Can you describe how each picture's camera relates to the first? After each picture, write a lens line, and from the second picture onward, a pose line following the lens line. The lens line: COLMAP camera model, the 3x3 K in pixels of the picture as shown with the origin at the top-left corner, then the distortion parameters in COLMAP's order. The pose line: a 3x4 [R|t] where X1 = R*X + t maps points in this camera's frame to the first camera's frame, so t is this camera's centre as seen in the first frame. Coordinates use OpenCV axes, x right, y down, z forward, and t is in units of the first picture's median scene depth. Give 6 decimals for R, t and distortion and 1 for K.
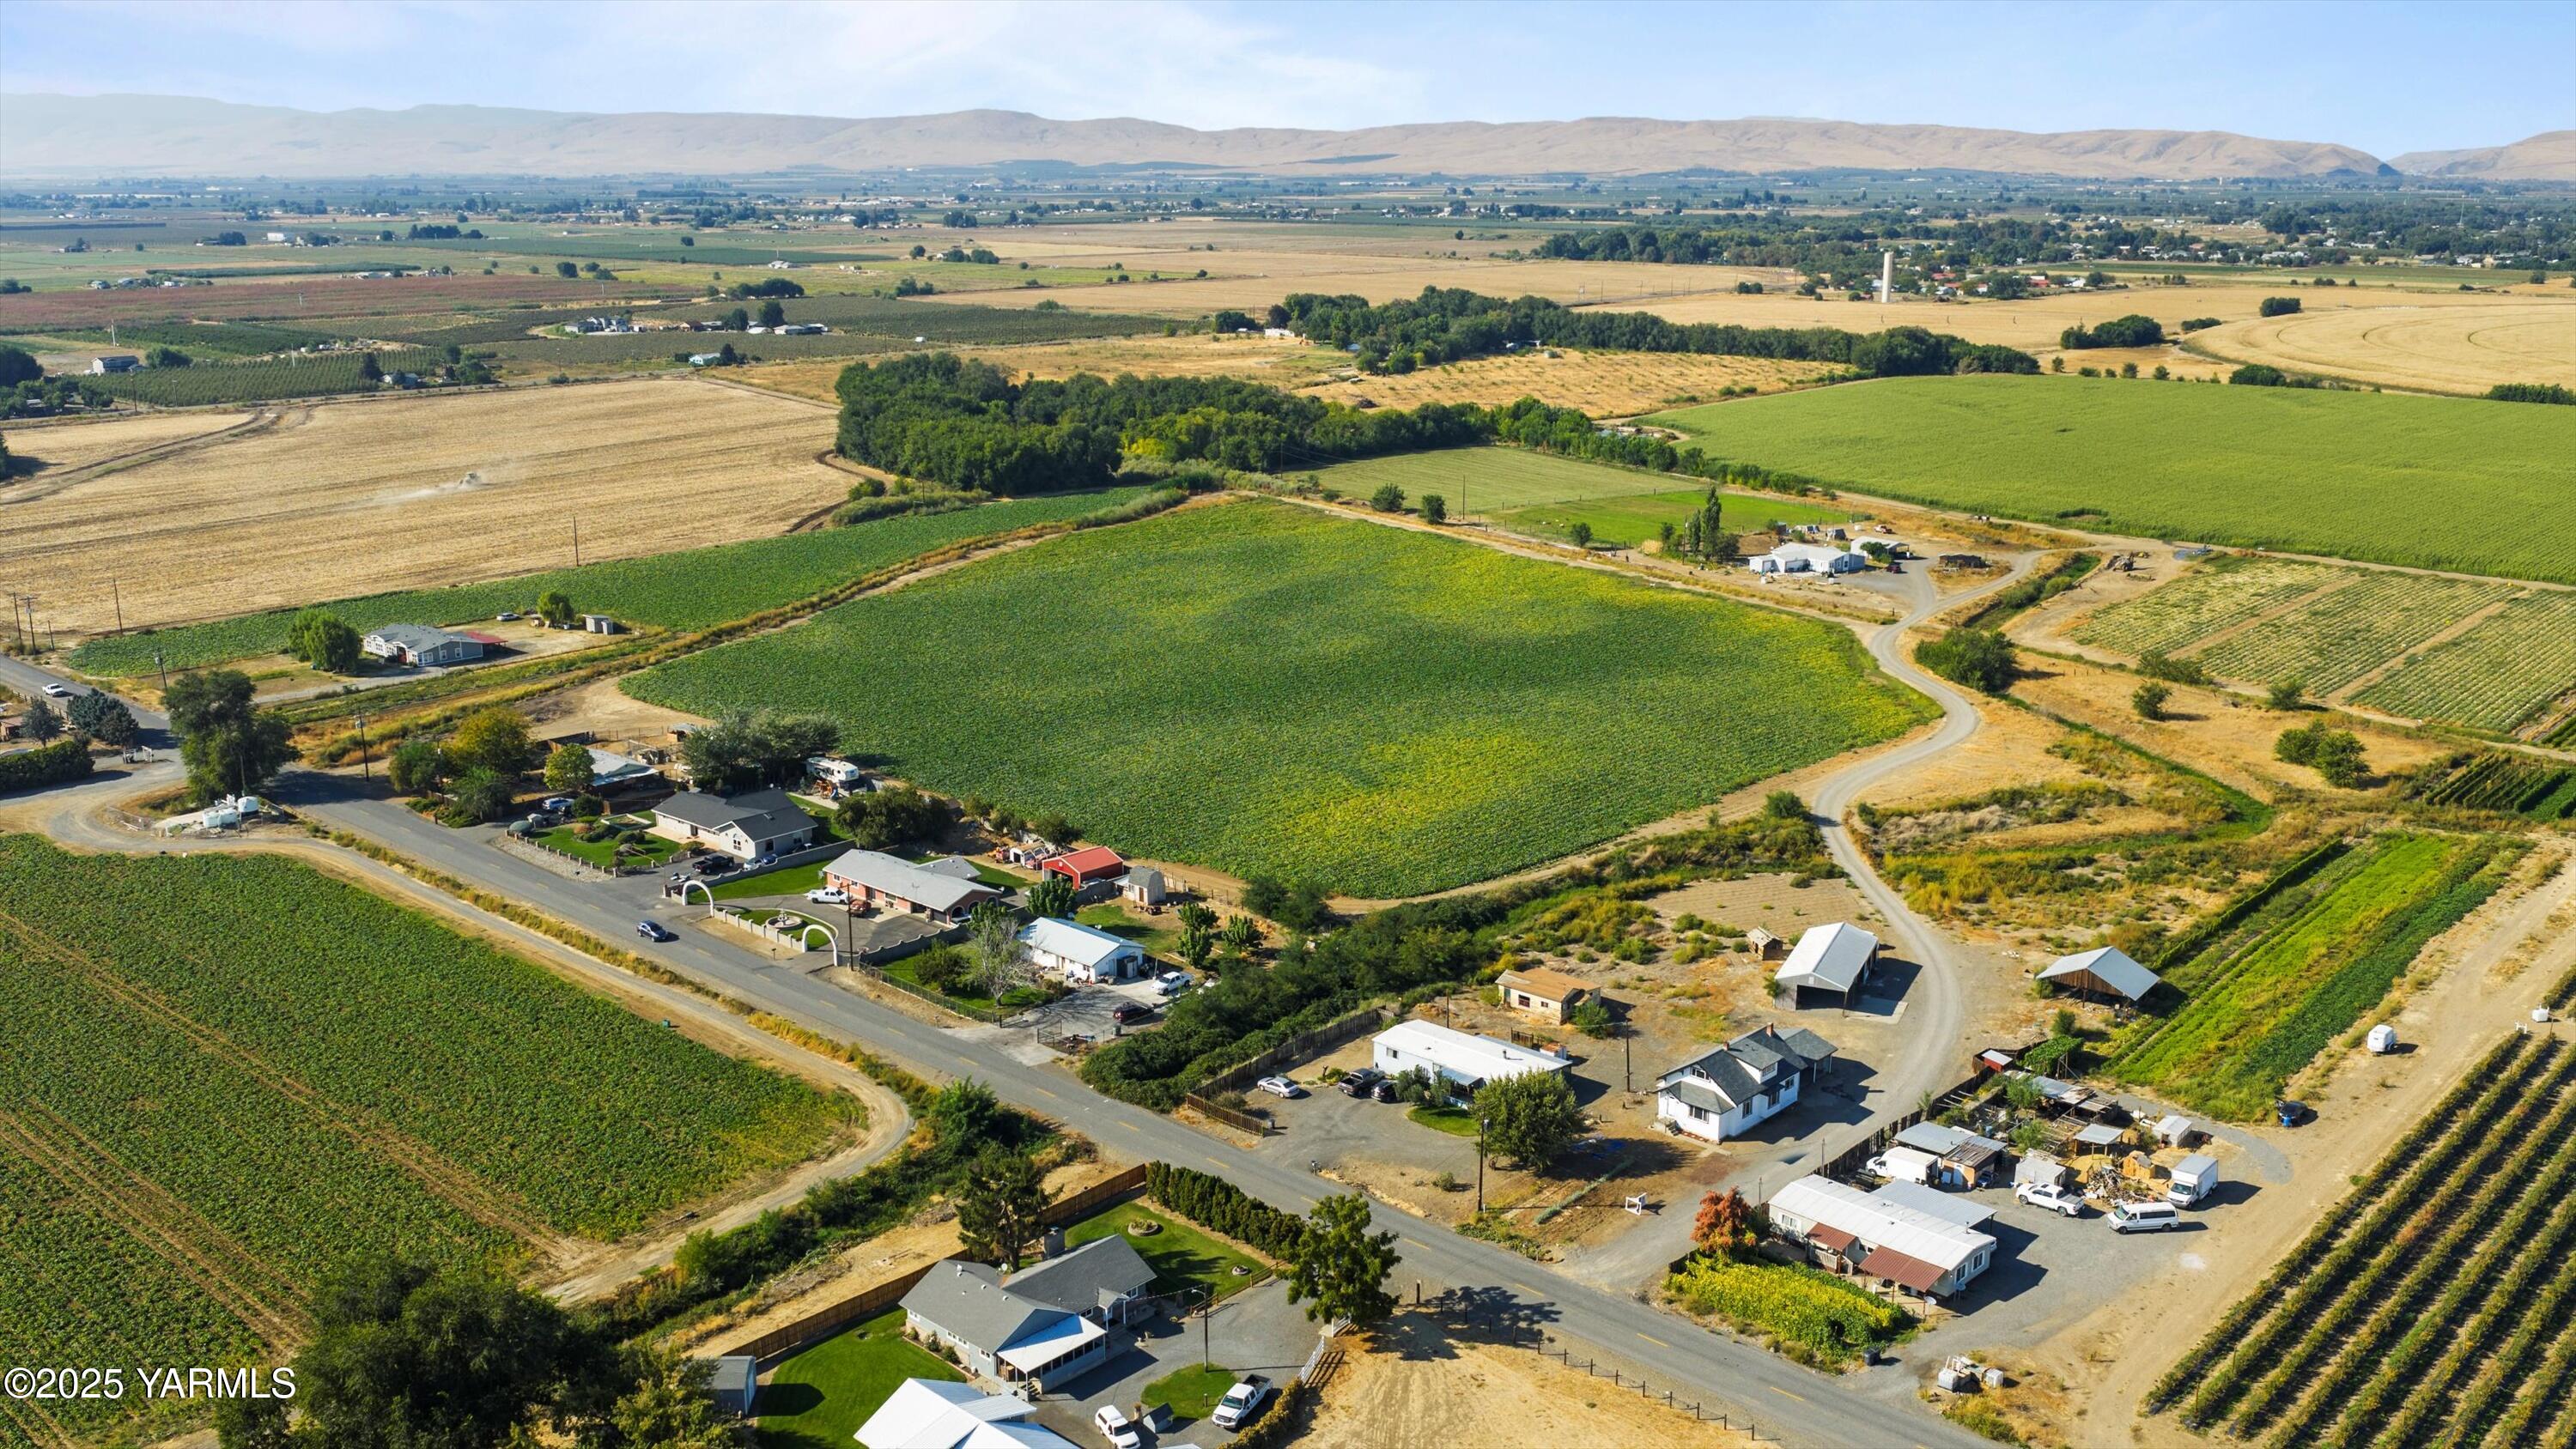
lens RADIAL K [[2296.3, 0, 1288.0], [0, 2296.3, 724.5], [0, 0, 1]] dist [-0.005958, -0.009104]
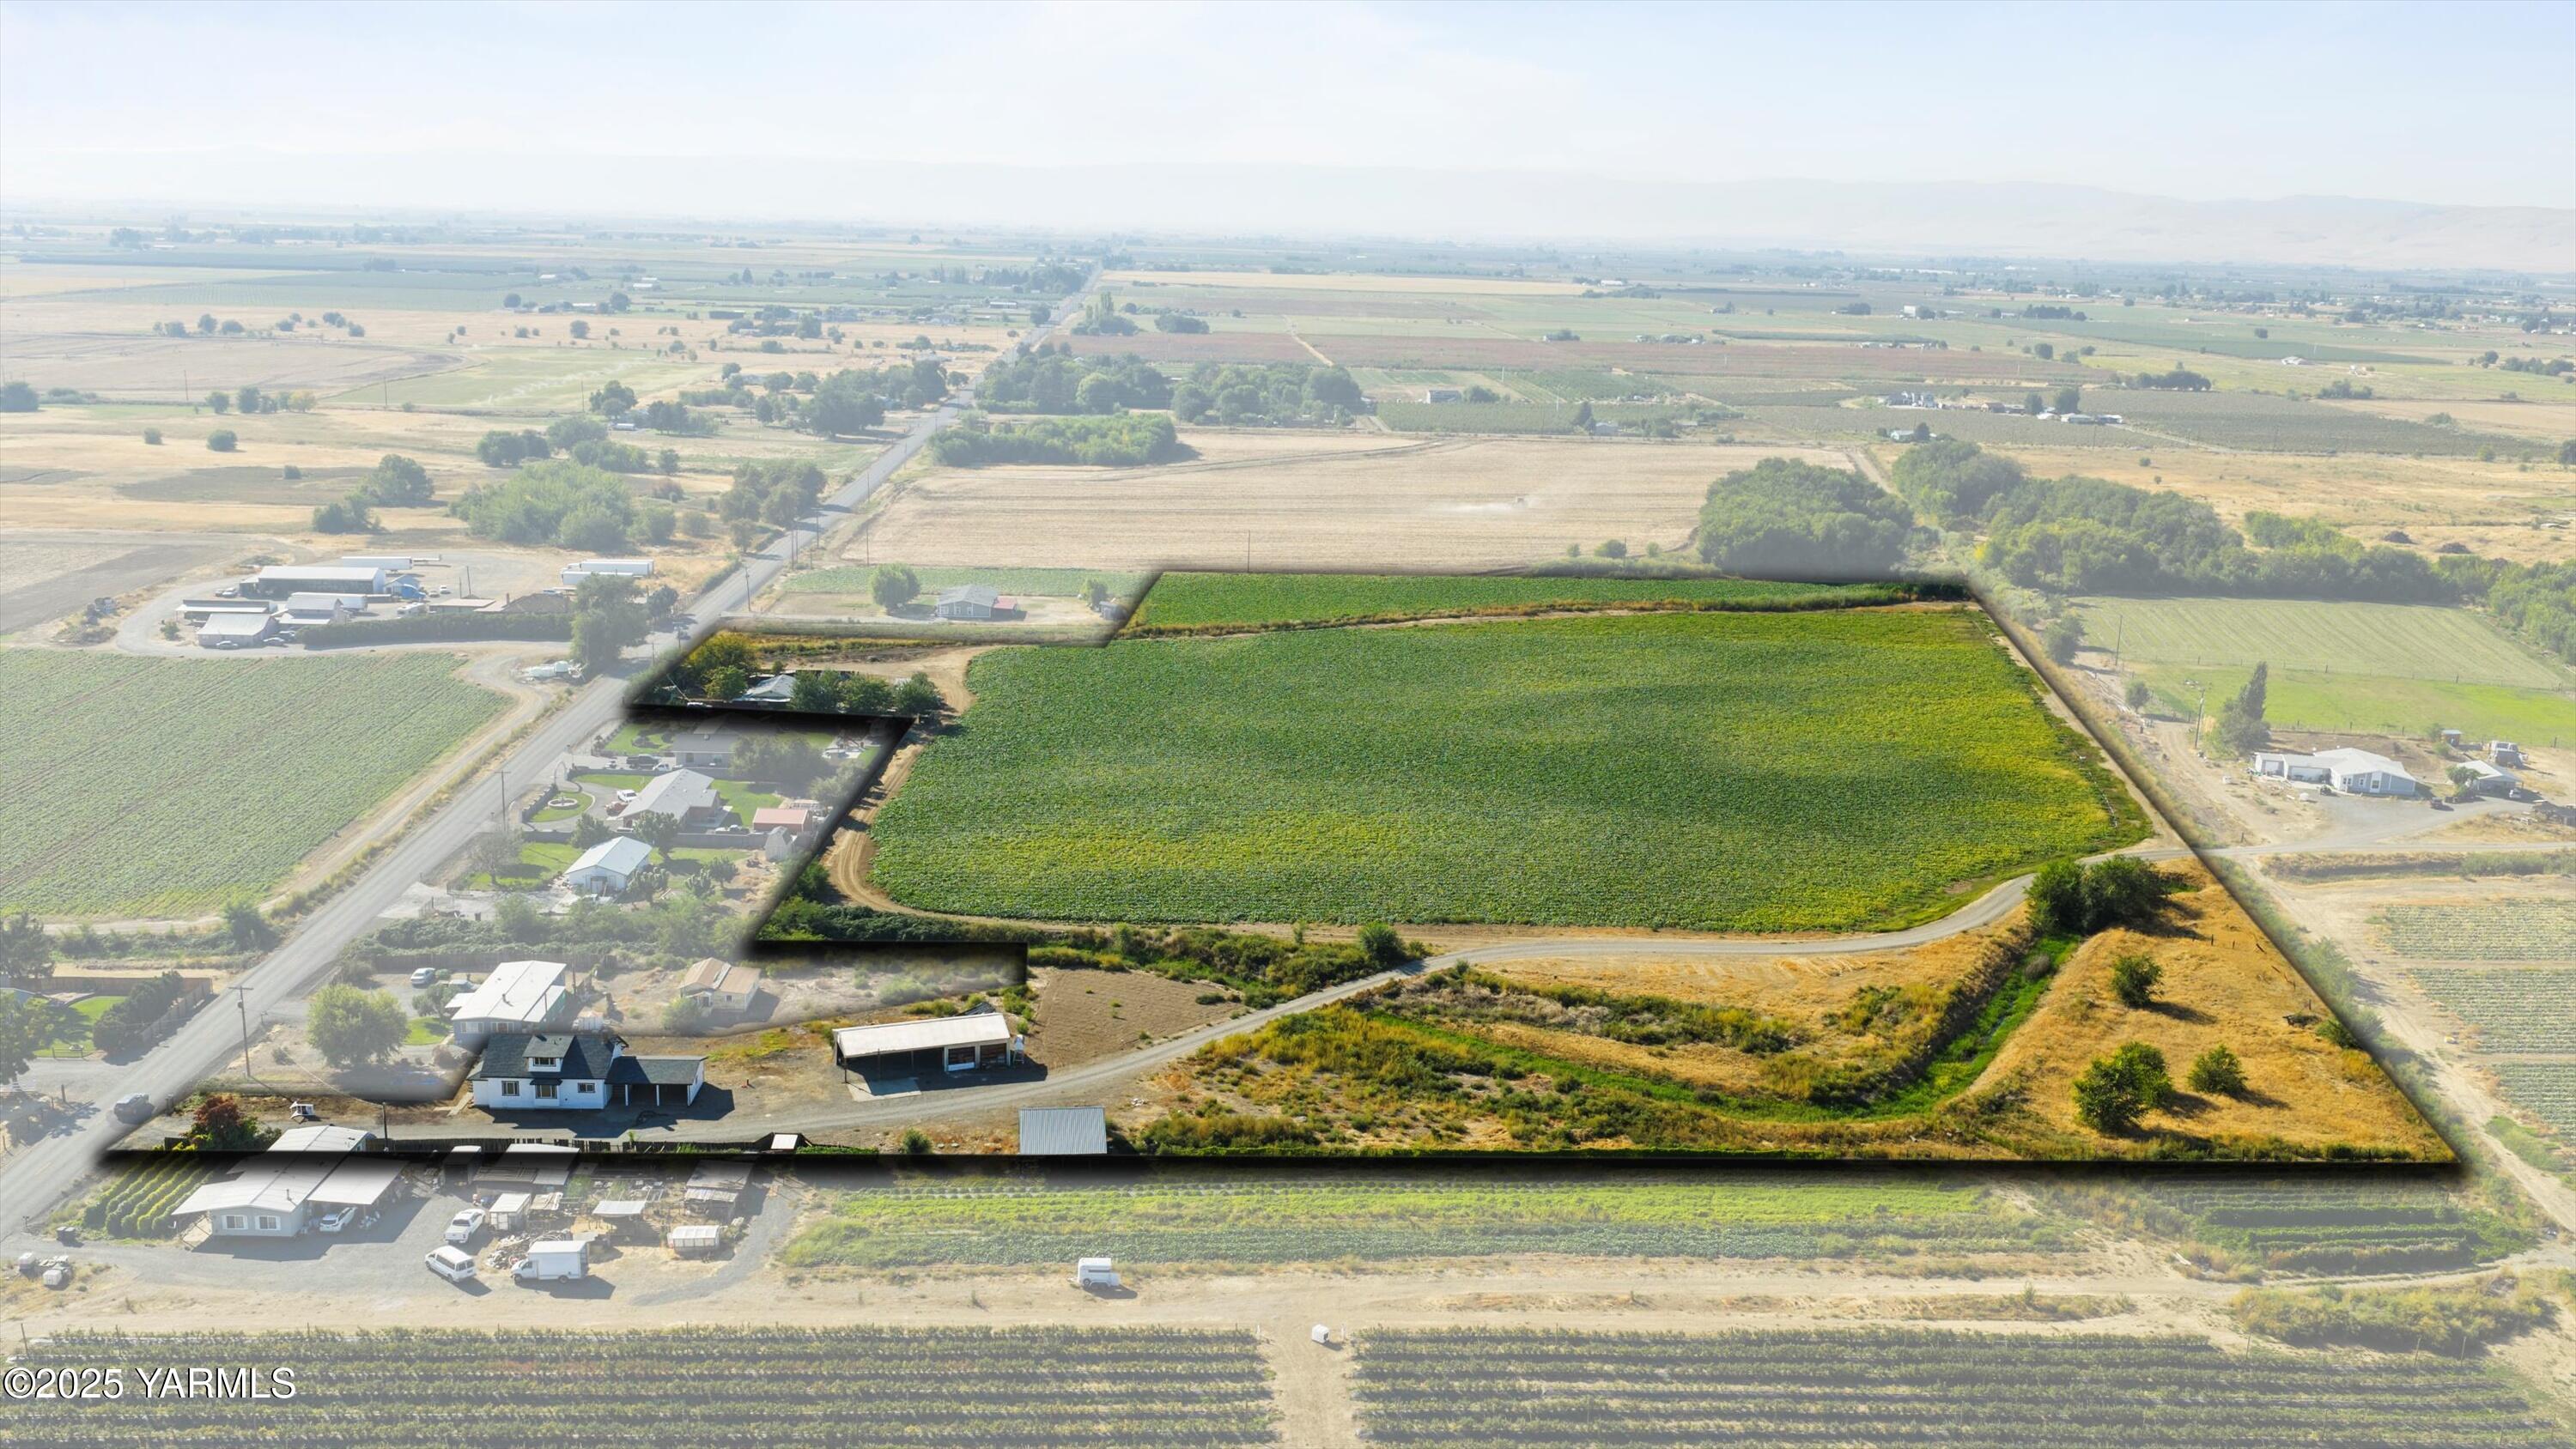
lens RADIAL K [[2111.6, 0, 1288.0], [0, 2111.6, 724.5], [0, 0, 1]] dist [0.007441, 0.000083]
pose [[0.703297, 0.182183, -0.687156, 0.922860], [-0.194971, 0.978972, 0.060000, -0.116232], [0.683637, 0.091778, 0.724028, 0.392687]]
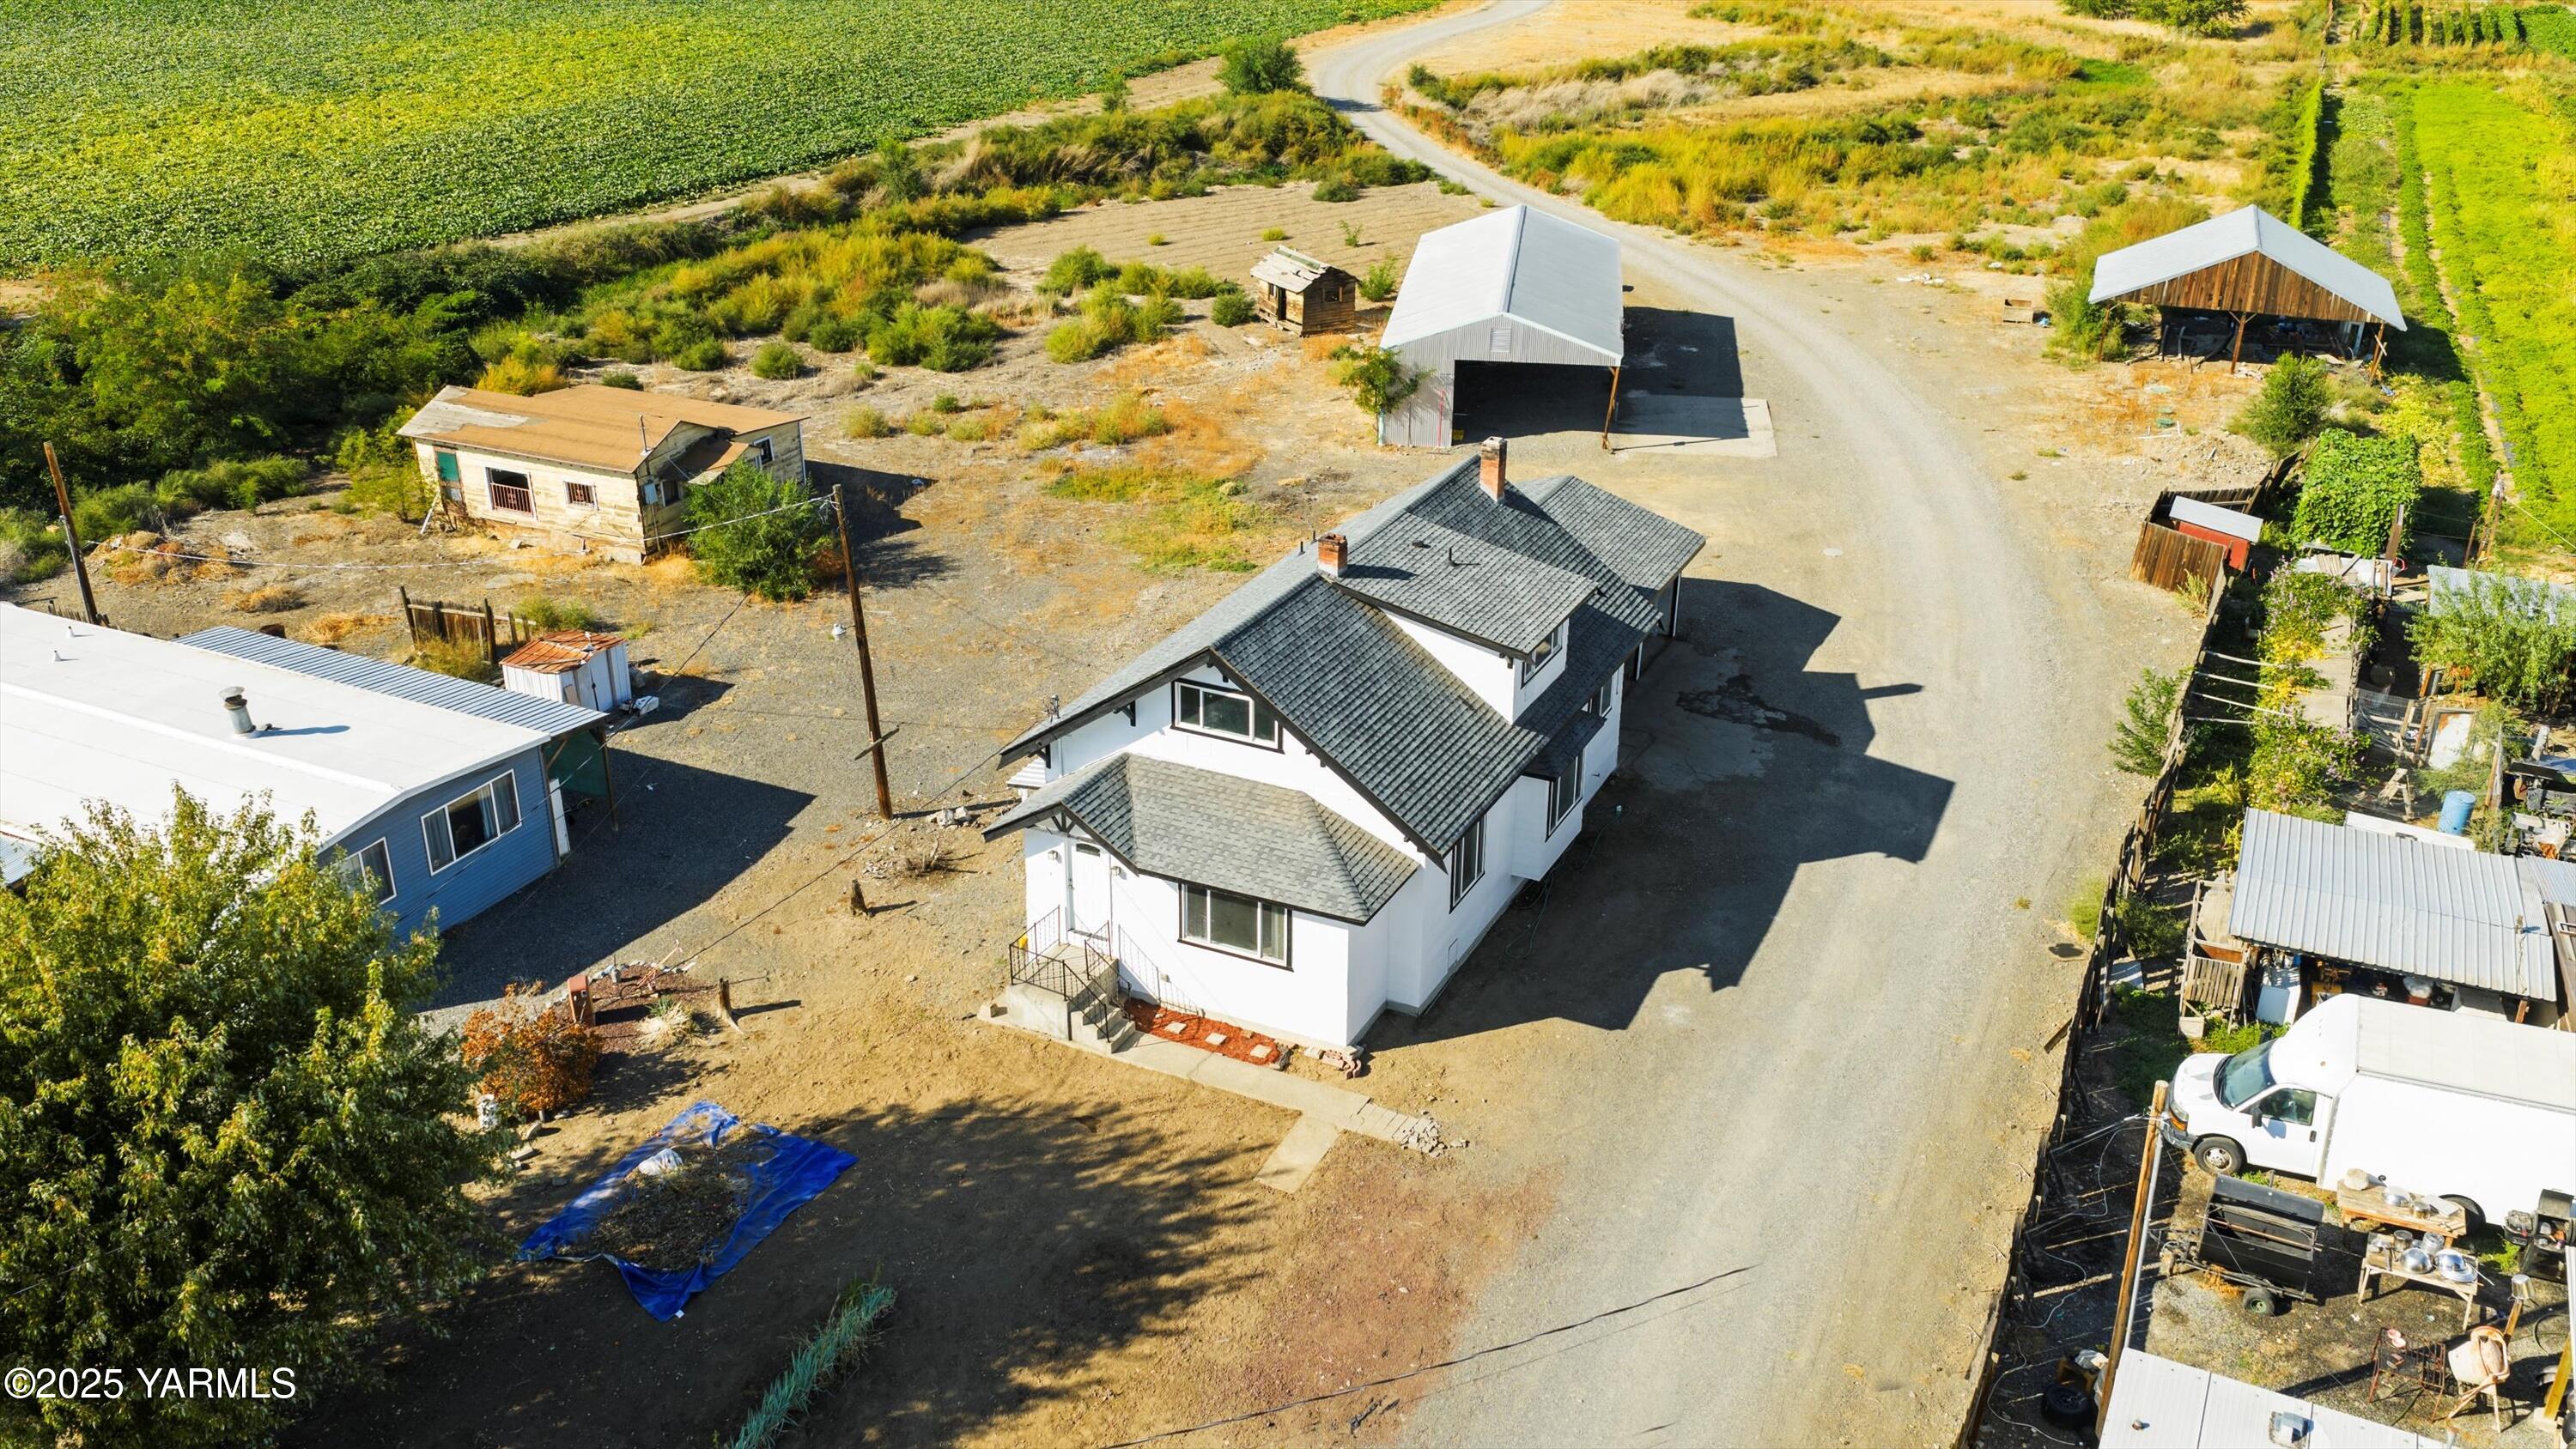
lens RADIAL K [[2111.6, 0, 1288.0], [0, 2111.6, 724.5], [0, 0, 1]] dist [0.007441, 0.000083]
pose [[0.958769, -0.116139, 0.259371, 0.113804], [0.067282, 0.979499, 0.189883, 0.098419], [-0.276106, -0.164603, 0.946927, 0.680900]]
